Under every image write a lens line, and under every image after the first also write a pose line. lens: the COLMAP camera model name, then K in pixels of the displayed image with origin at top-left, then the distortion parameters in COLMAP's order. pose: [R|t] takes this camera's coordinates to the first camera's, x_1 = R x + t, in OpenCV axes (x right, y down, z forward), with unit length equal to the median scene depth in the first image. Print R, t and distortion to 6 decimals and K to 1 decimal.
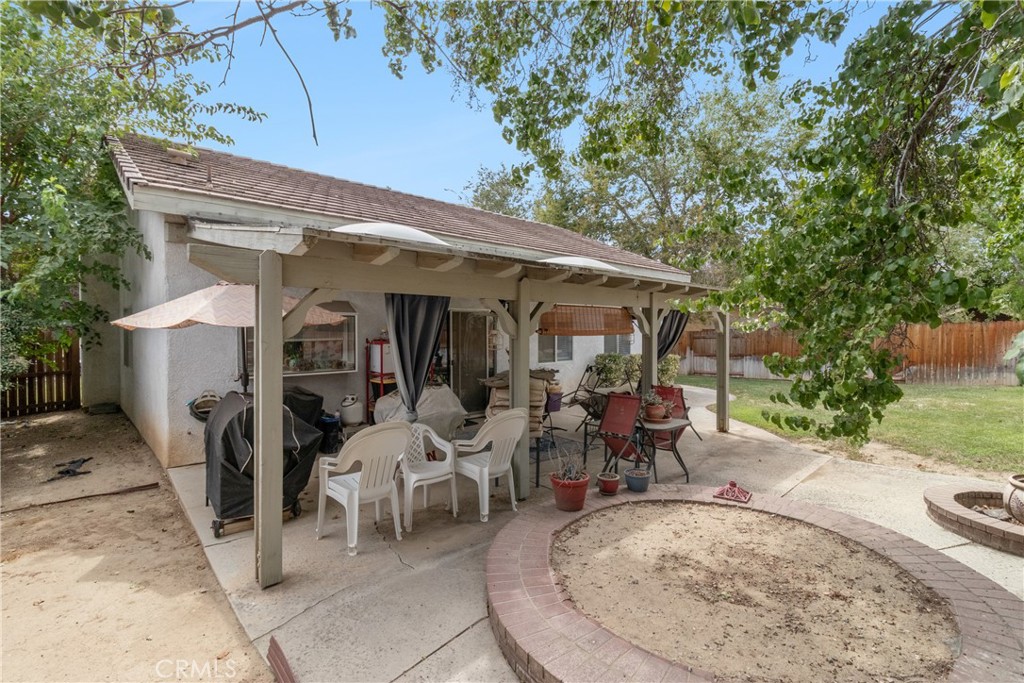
lens RADIAL K [[480.0, 0, 511.4], [0, 480.0, 338.5], [0, 0, 1]] dist [-0.000907, -0.000226]
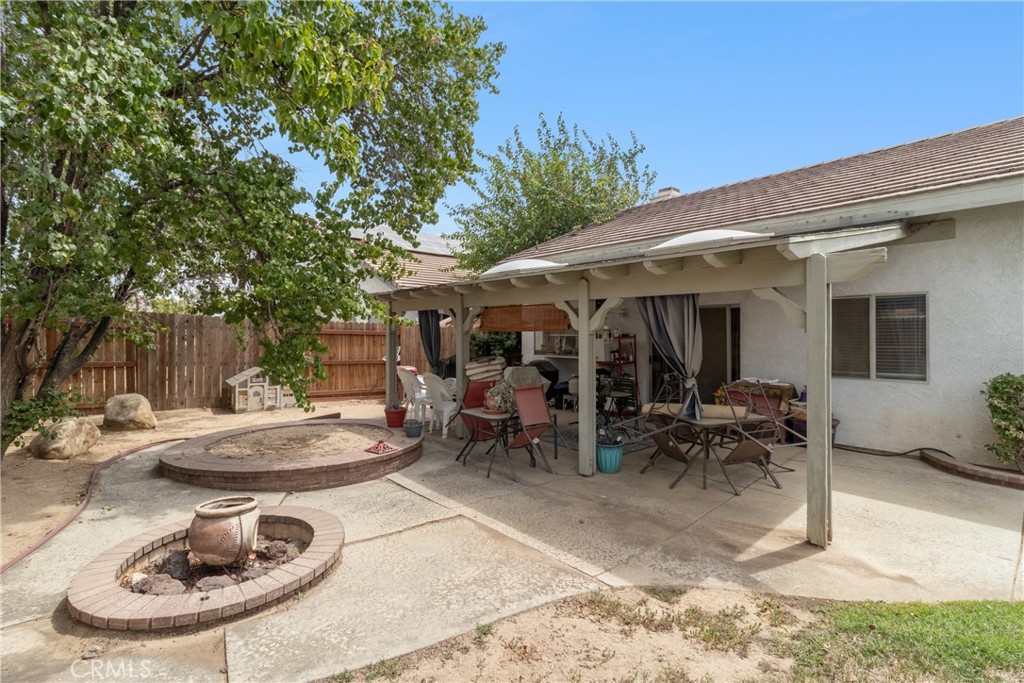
lens RADIAL K [[480.0, 0, 516.2], [0, 480.0, 339.3], [0, 0, 1]] dist [-0.000907, -0.000226]
pose [[-0.040878, 0.013405, -0.999074, 1.253577], [-0.016142, 0.999771, 0.014075, -0.003237], [0.999034, 0.016703, -0.040652, 1.006673]]
